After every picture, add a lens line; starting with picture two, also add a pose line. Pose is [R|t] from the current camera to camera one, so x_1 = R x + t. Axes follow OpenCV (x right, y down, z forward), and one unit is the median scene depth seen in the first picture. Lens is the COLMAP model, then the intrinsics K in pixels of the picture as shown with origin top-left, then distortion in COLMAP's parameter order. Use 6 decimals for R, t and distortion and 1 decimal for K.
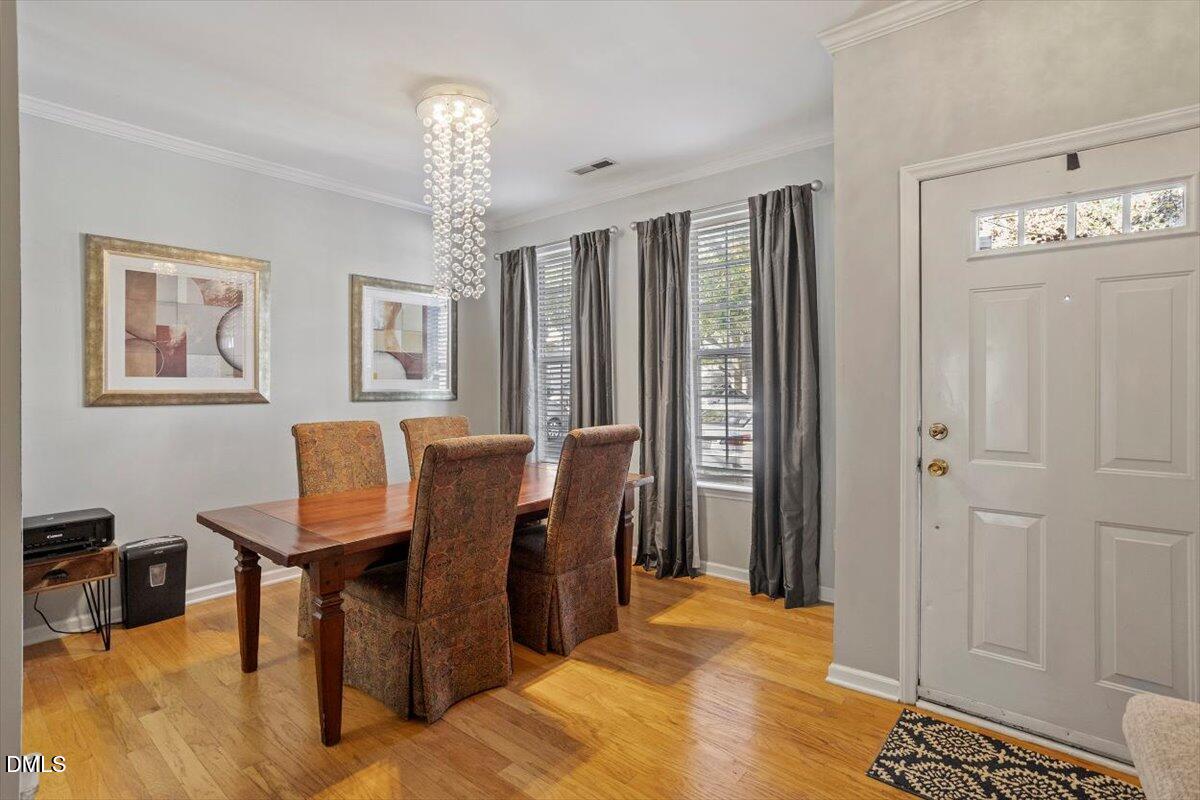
lens RADIAL K [[611.0, 0, 554.7], [0, 611.0, 389.2], [0, 0, 1]] dist [-0.007653, 0.004576]
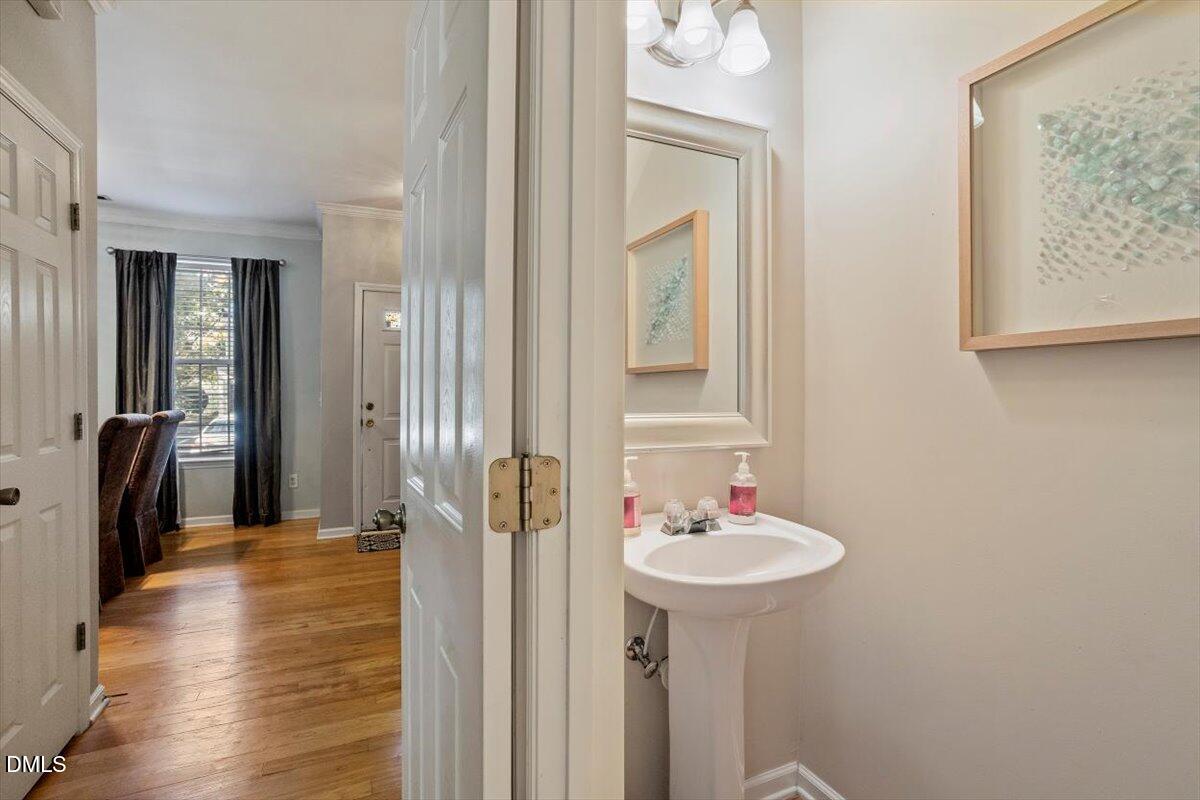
lens RADIAL K [[609.9, 0, 601.5], [0, 609.9, 397.0], [0, 0, 1]] dist [-0.002737, -0.000344]
pose [[0.439380, -0.002950, 0.898297, -0.629593], [0.003935, 0.999991, 0.001359, 0.024075], [-0.898293, 0.002938, 0.439387, -0.459181]]
